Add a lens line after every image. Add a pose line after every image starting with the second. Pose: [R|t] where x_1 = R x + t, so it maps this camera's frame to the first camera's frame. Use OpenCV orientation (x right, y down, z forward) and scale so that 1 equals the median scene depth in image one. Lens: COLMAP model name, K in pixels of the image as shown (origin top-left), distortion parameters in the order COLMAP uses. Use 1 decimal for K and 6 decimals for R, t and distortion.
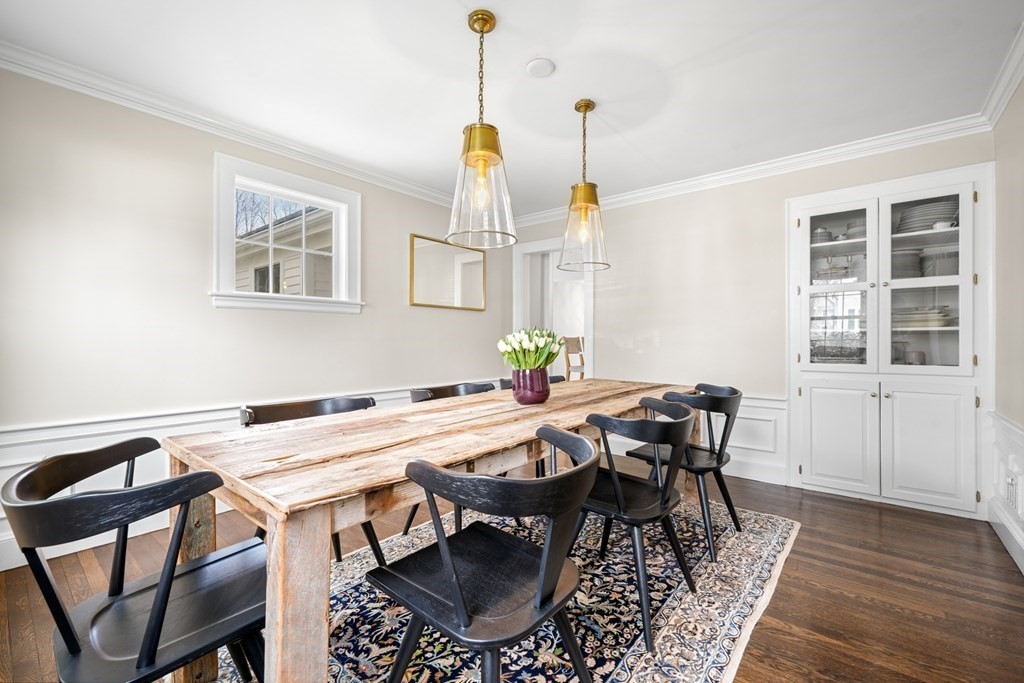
lens RADIAL K [[433.6, 0, 516.5], [0, 433.6, 338.7], [0, 0, 1]] dist [-0.001653, 0.000578]
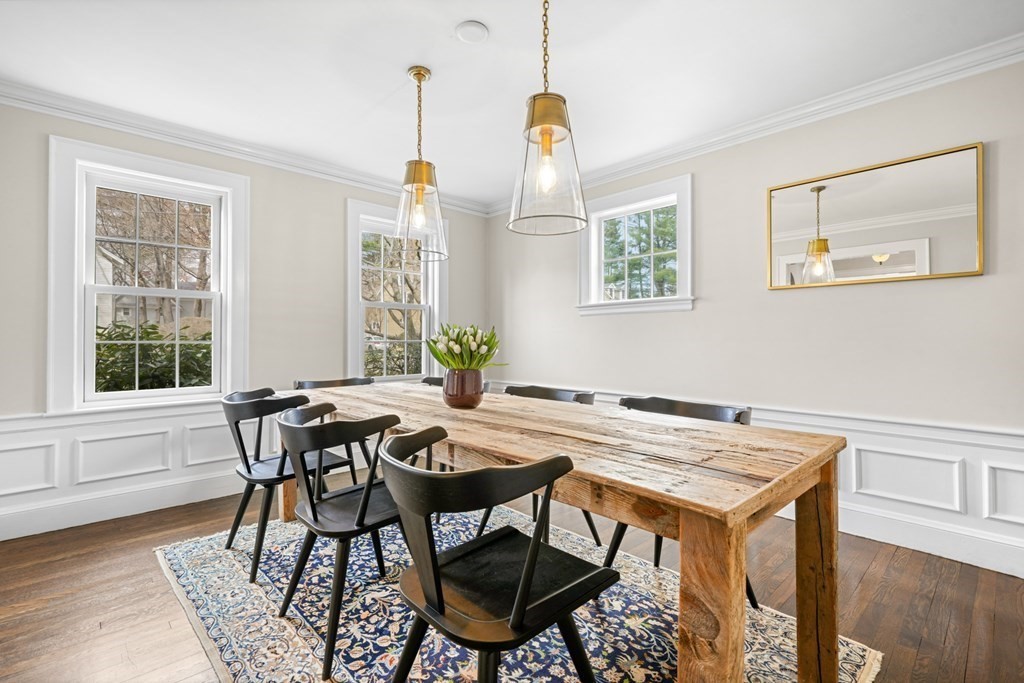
lens RADIAL K [[465.0, 0, 515.9], [0, 465.0, 339.7], [0, 0, 1]] dist [-0.003667, -0.000175]
pose [[-0.122963, -0.003162, -0.992406, 1.198801], [0.006181, 0.999973, -0.003952, 0.009784], [0.992392, -0.006620, -0.122940, 1.473347]]
